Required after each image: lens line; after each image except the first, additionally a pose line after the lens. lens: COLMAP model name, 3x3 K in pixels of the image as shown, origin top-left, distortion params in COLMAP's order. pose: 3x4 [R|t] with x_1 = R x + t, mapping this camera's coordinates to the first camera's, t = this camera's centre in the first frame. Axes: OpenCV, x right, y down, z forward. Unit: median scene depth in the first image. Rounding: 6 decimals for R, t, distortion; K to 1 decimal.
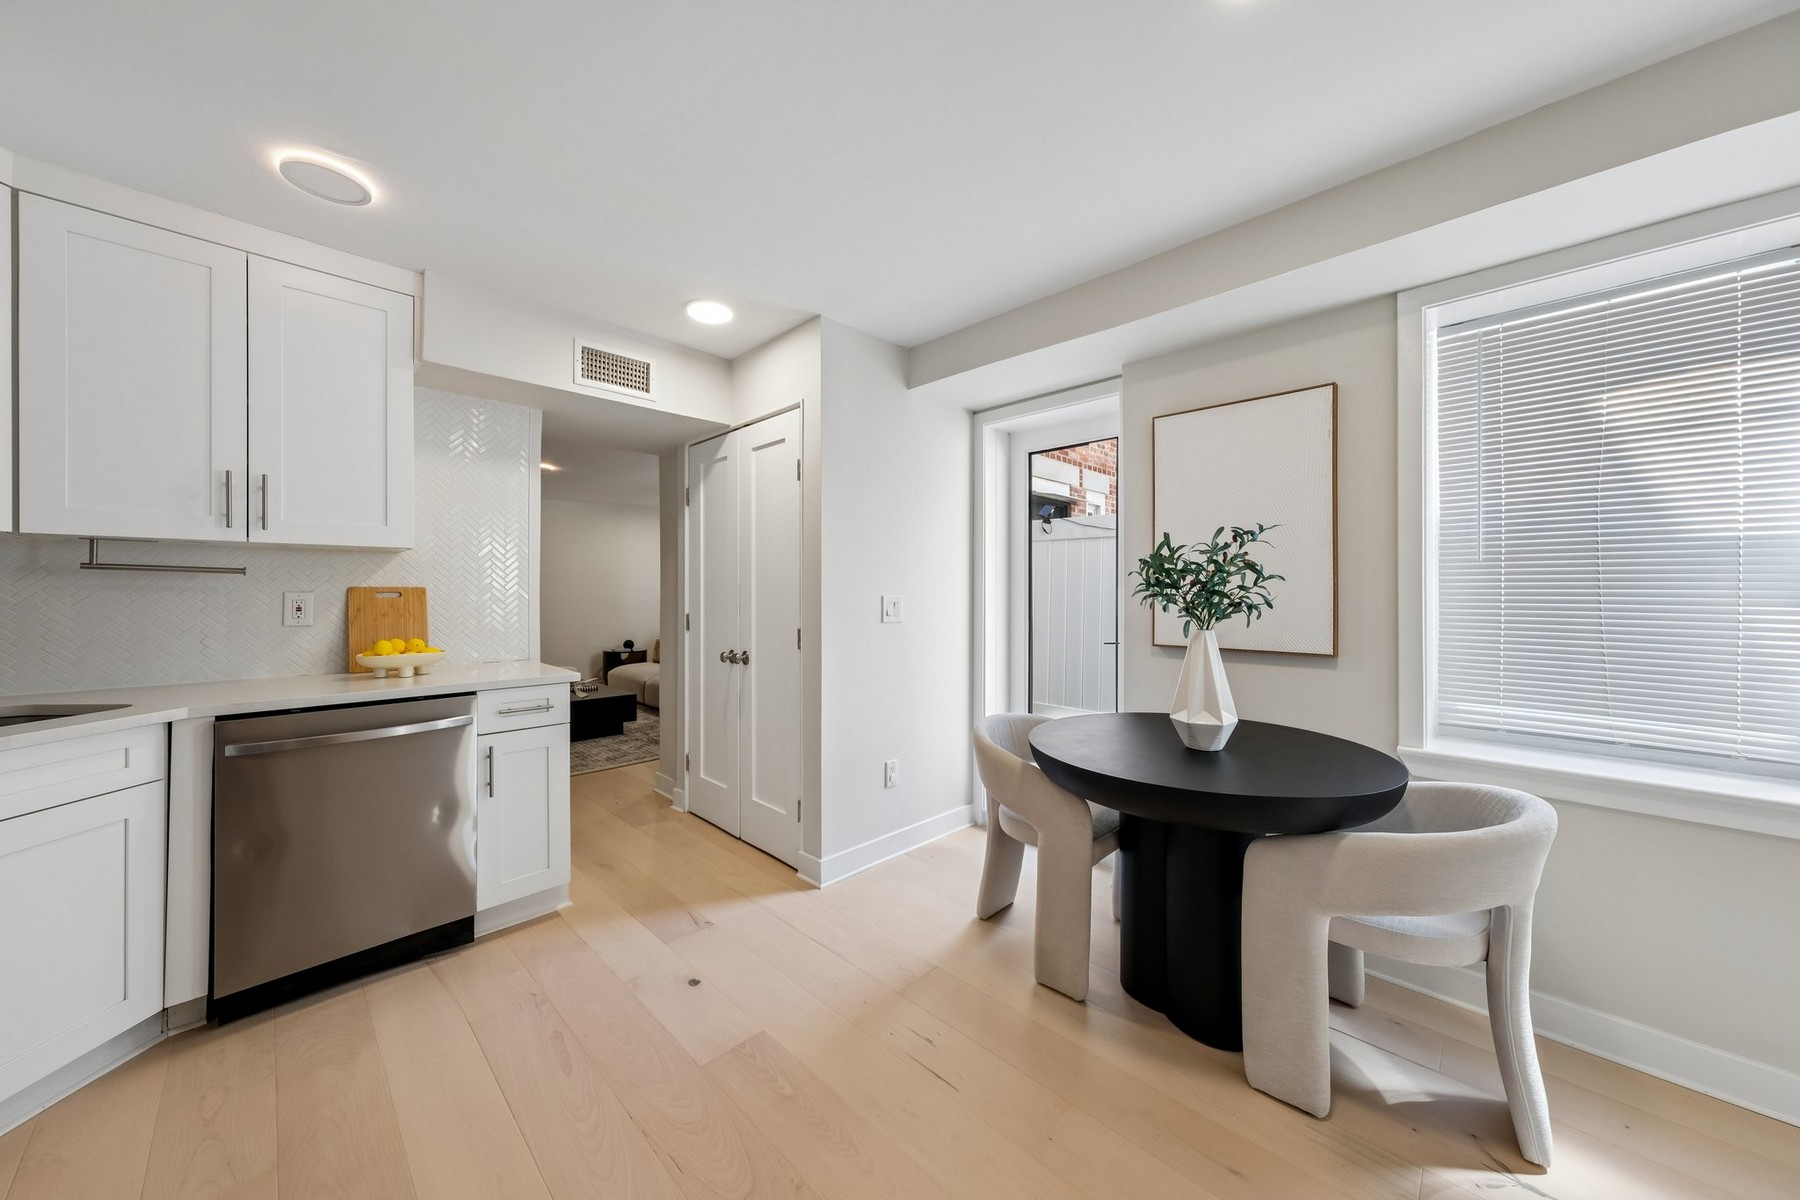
lens RADIAL K [[628.7, 0, 885.8], [0, 628.7, 594.0], [0, 0, 1]] dist [0.007029, 0.001730]
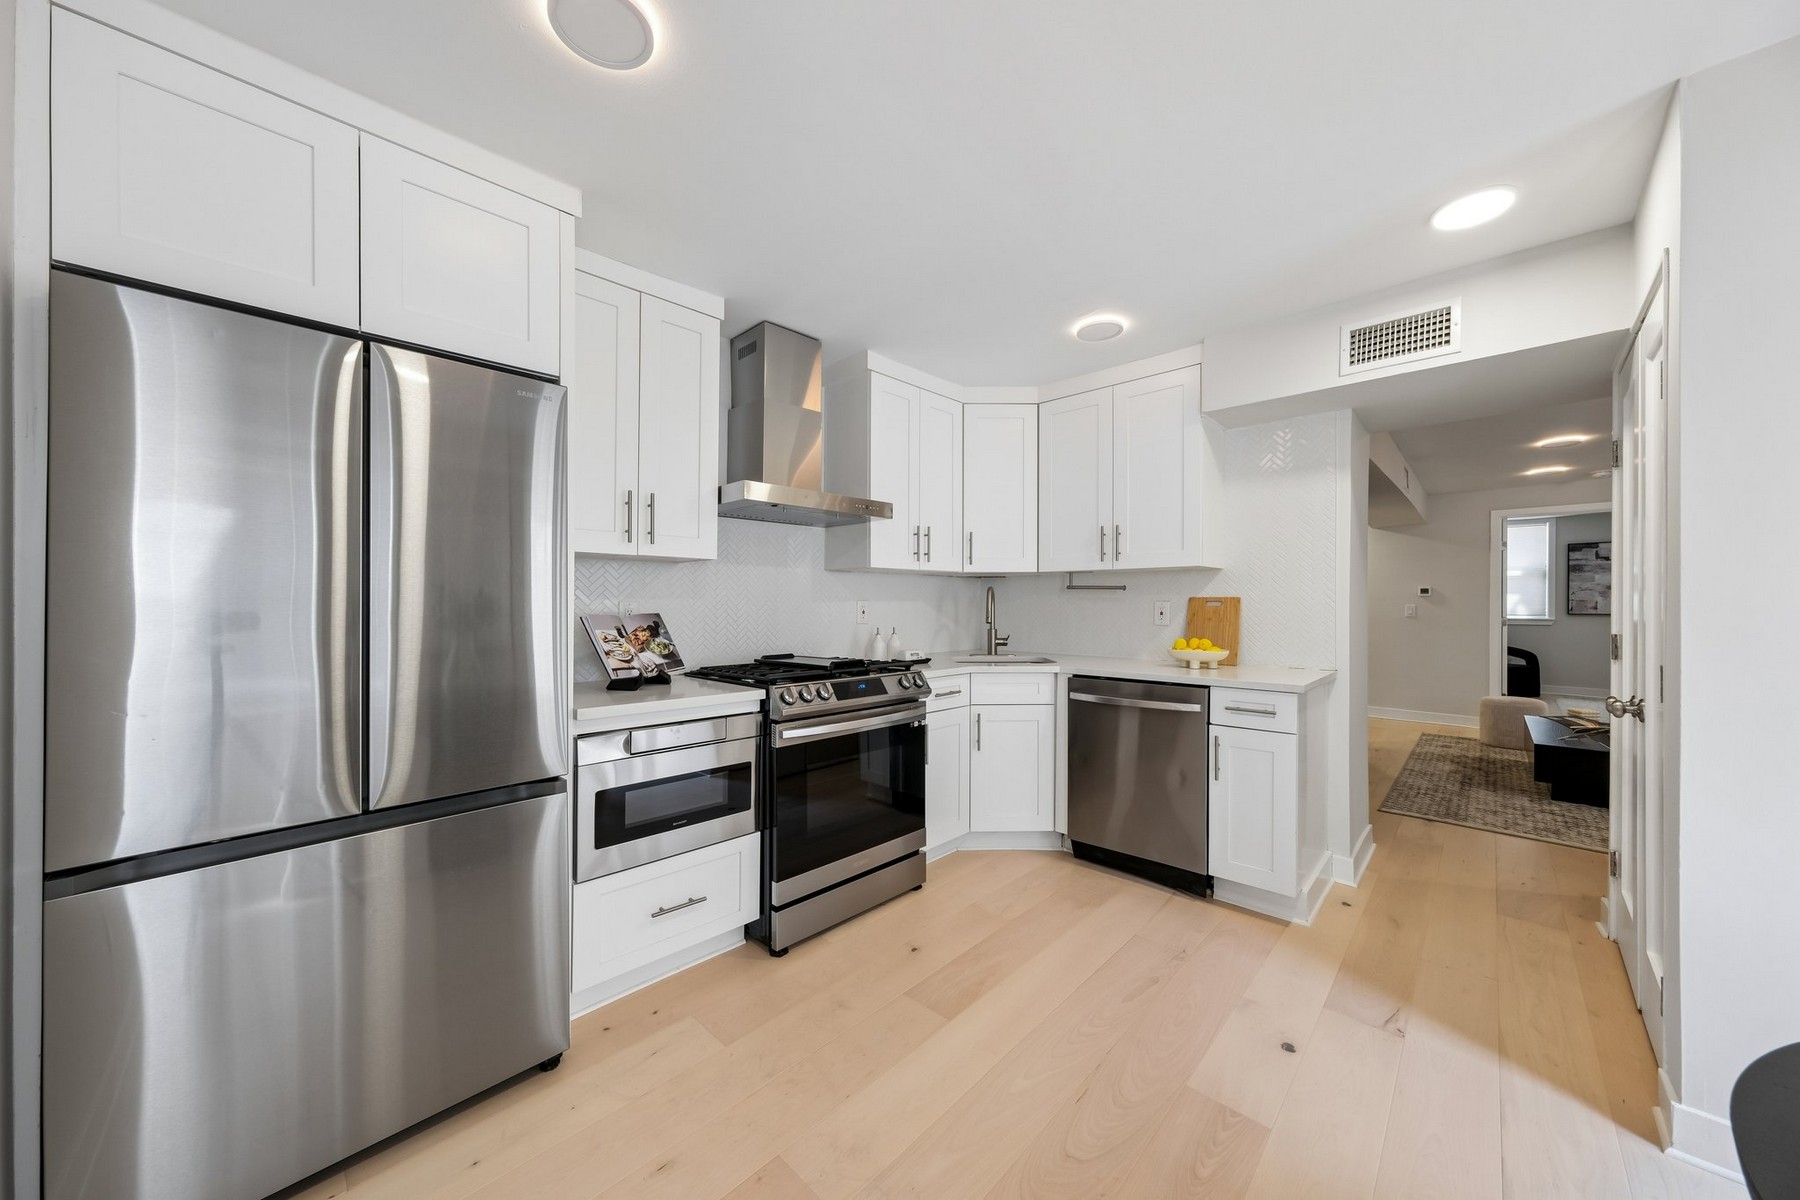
lens RADIAL K [[628.7, 0, 902.2], [0, 628.7, 604.5], [0, 0, 1]] dist [0.007029, 0.001730]
pose [[0.036763, 0.003354, -0.999318, 0.486152], [-0.003592, 0.999988, 0.003224, 0.001468], [0.999318, 0.003471, 0.036774, 0.380690]]
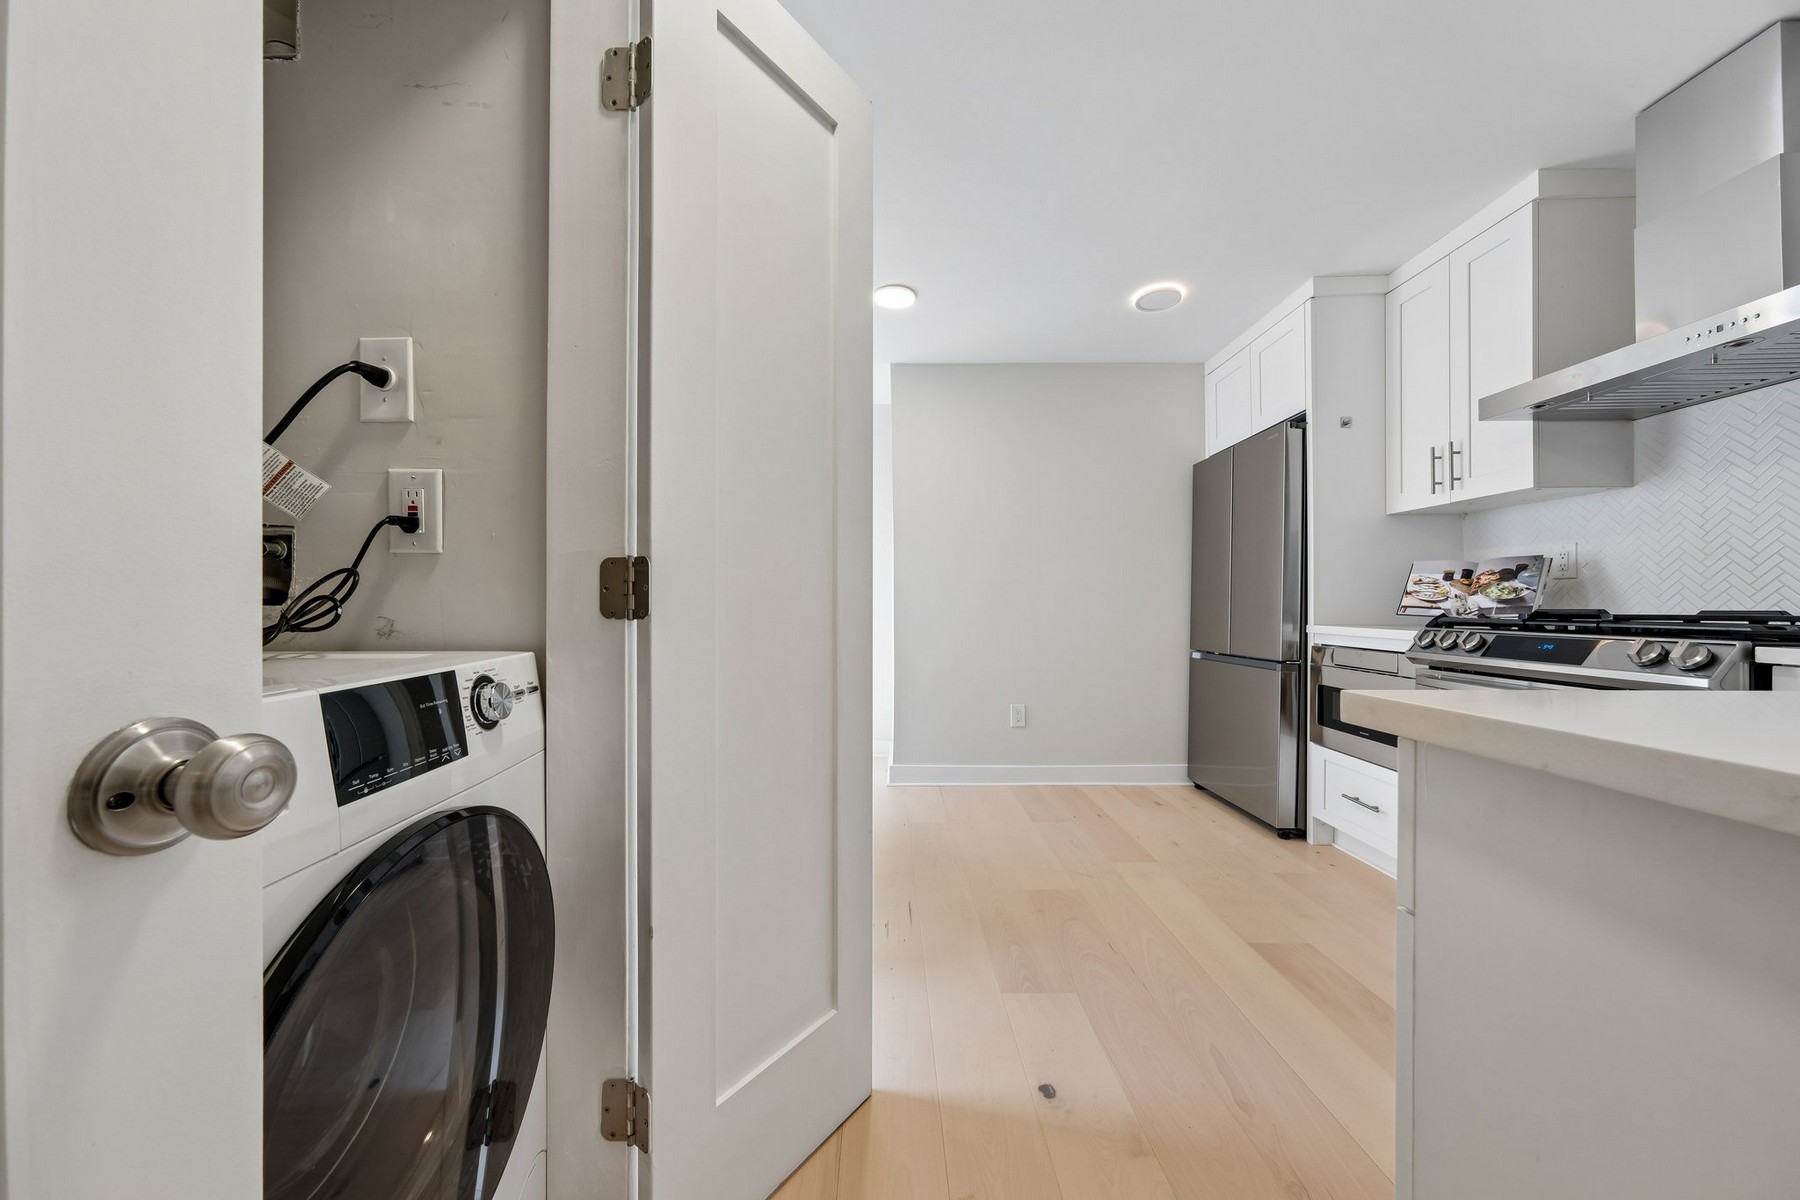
lens RADIAL K [[628.7, 0, 899.9], [0, 628.7, 605.4], [0, 0, 1]] dist [0.007029, 0.001730]
pose [[-0.725455, 0.003575, 0.688260, -0.569357], [0.001932, 0.999993, -0.003158, 0.098495], [-0.688267, -0.000961, -0.725457, 1.396453]]
